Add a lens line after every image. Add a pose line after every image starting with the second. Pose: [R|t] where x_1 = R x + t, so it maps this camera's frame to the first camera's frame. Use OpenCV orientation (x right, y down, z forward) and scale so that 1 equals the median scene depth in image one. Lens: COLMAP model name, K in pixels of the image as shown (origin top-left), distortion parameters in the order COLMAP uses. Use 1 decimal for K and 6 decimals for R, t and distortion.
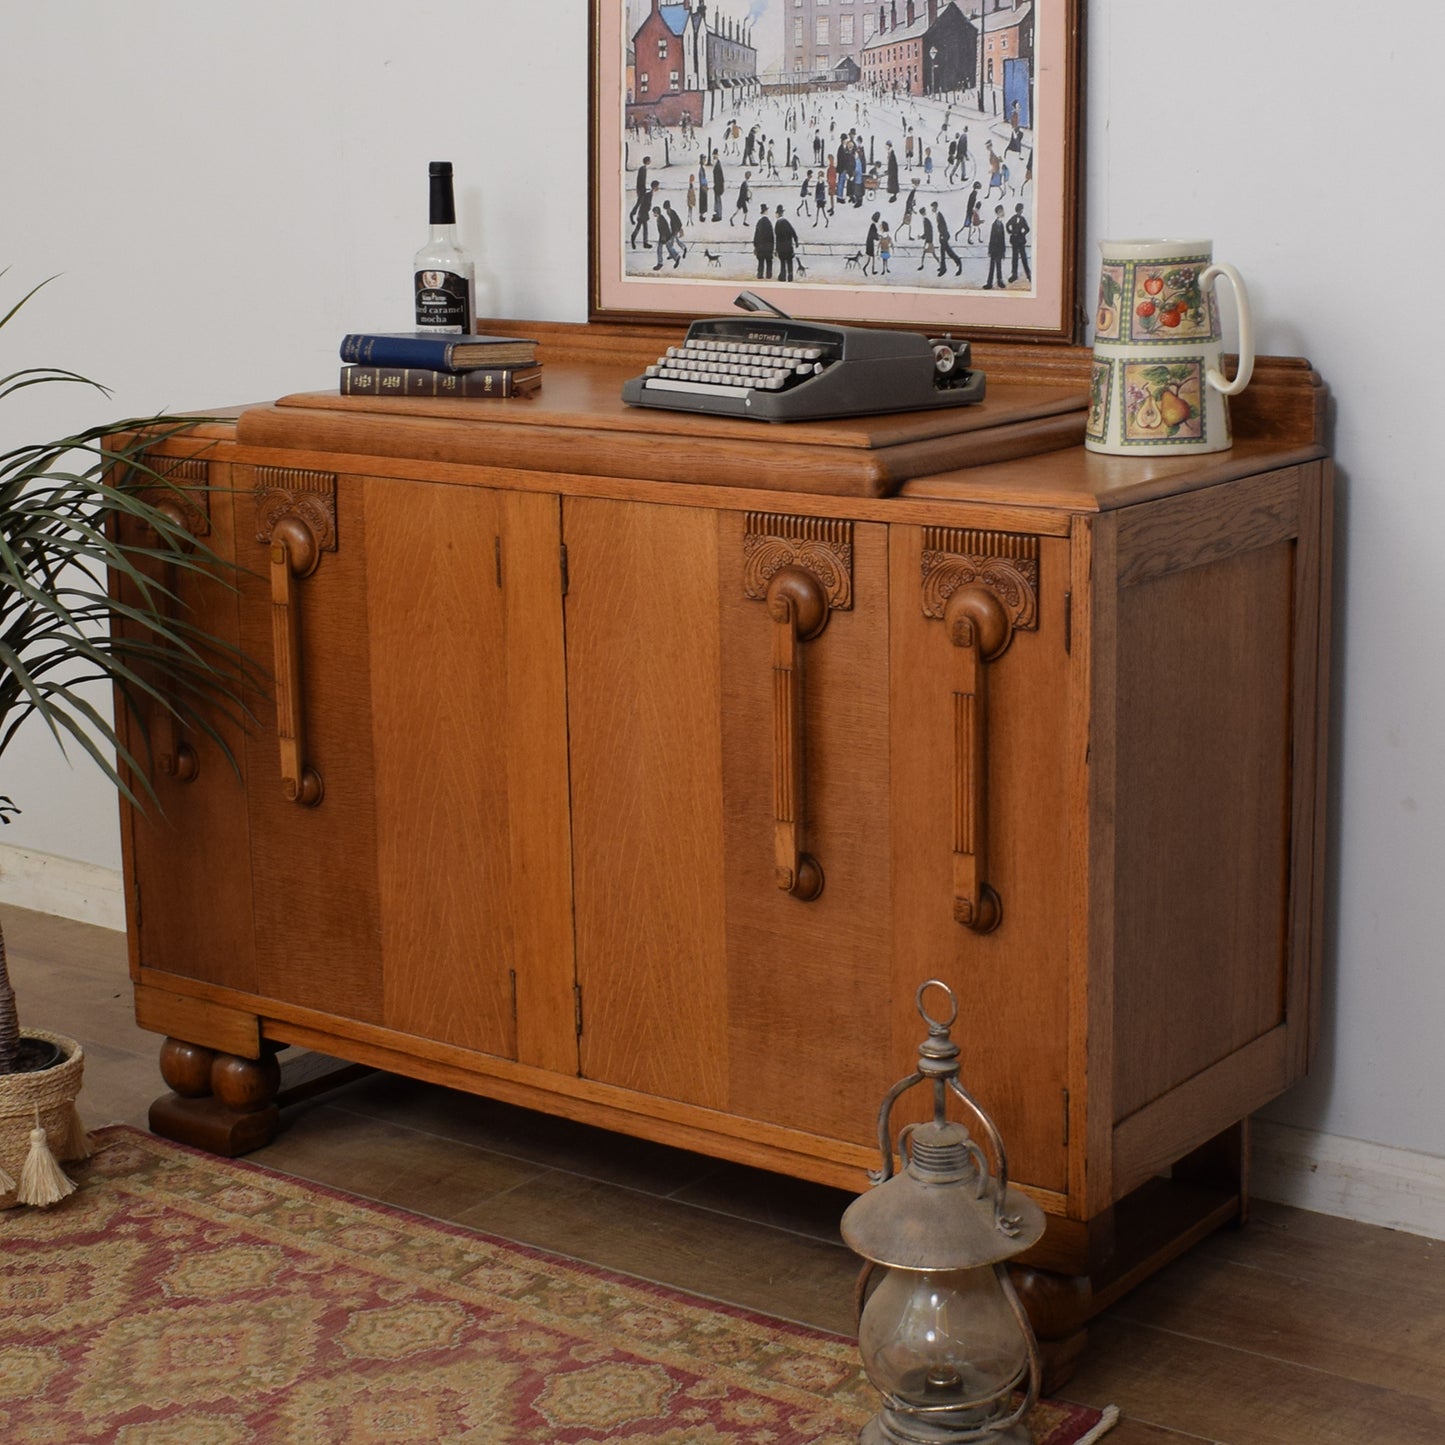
lens RADIAL K [[2788.4, 0, 874.3], [0, 2788.4, 614.5], [0, 0, 1]] dist [-0.081233, -0.039498]
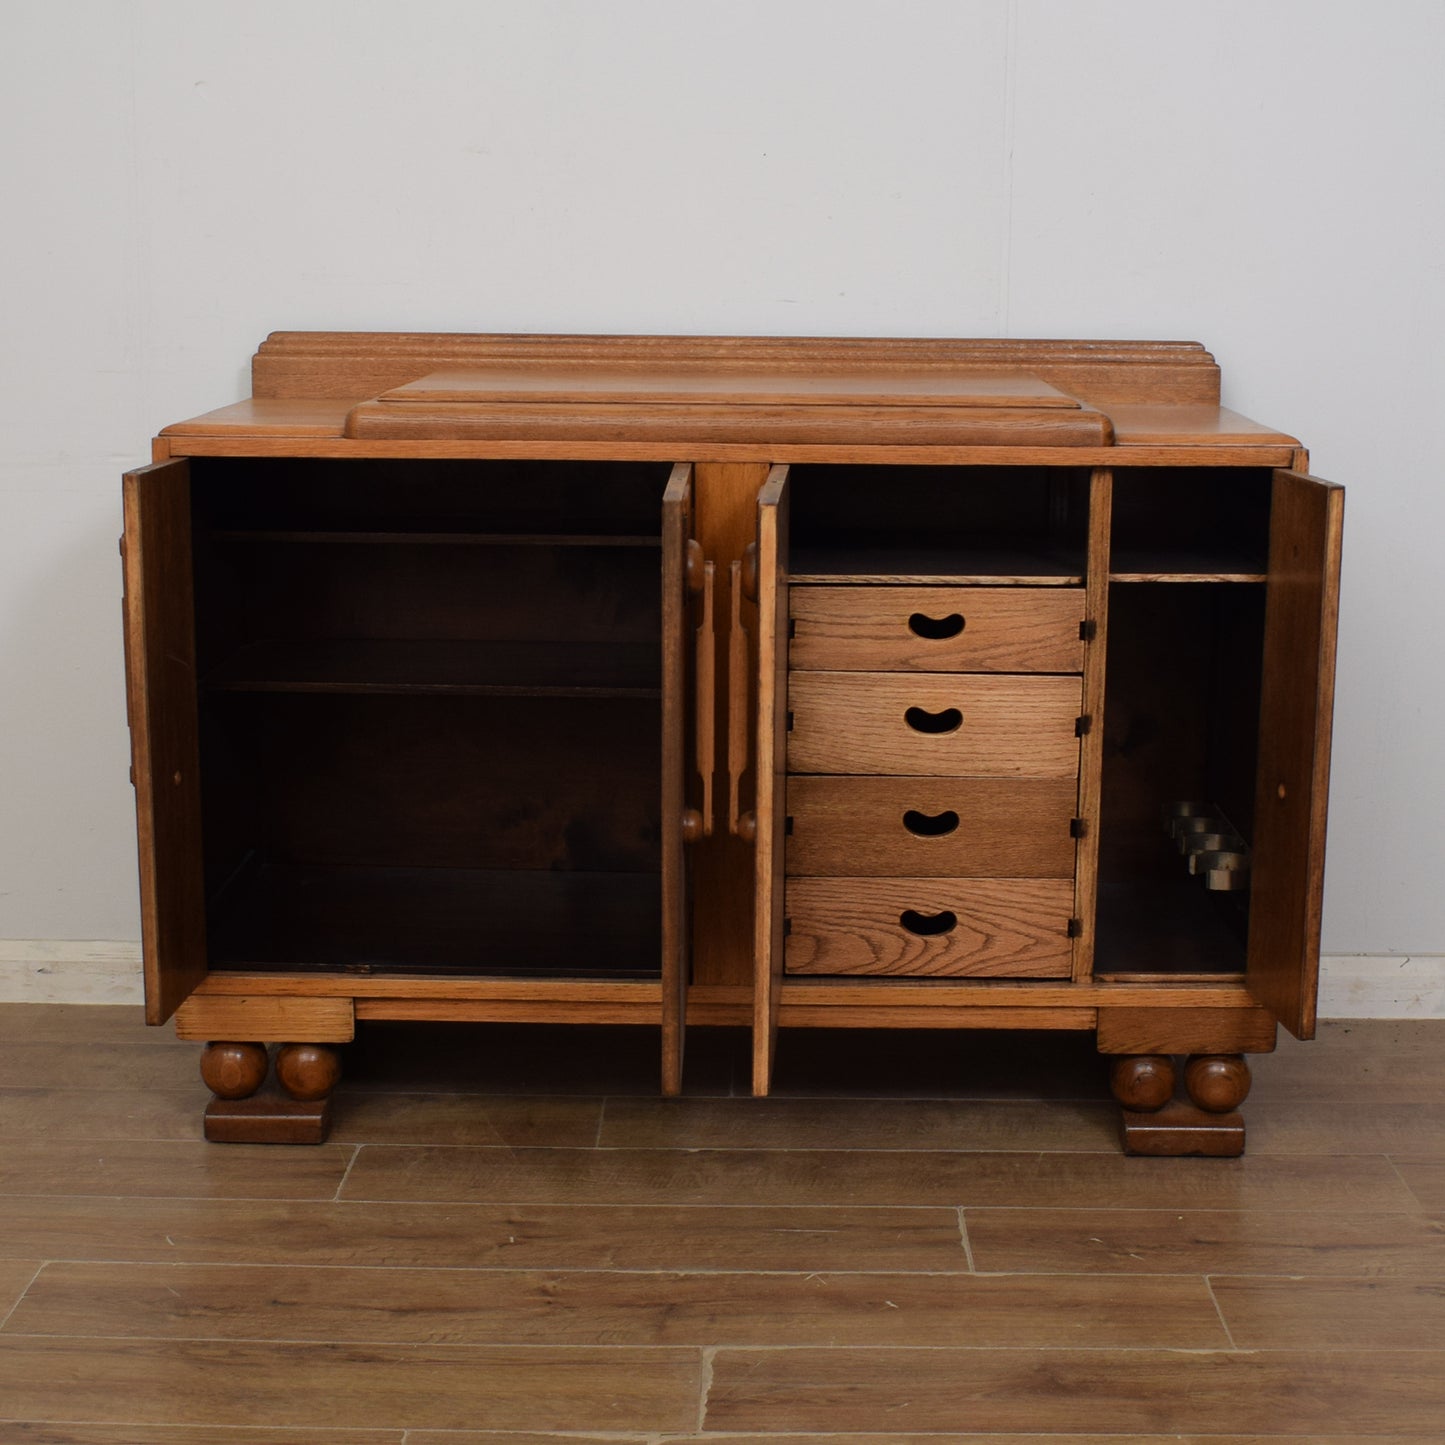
lens RADIAL K [[2535.2, 0, 757.6], [0, 2535.2, 793.0], [0, 0, 1]] dist [-0.082920, -0.040979]
pose [[0.827002, -0.105535, 0.552205, -0.706105], [0.083314, 0.994384, 0.065268, 0.022488], [-0.555992, -0.007970, 0.831149, 0.154351]]
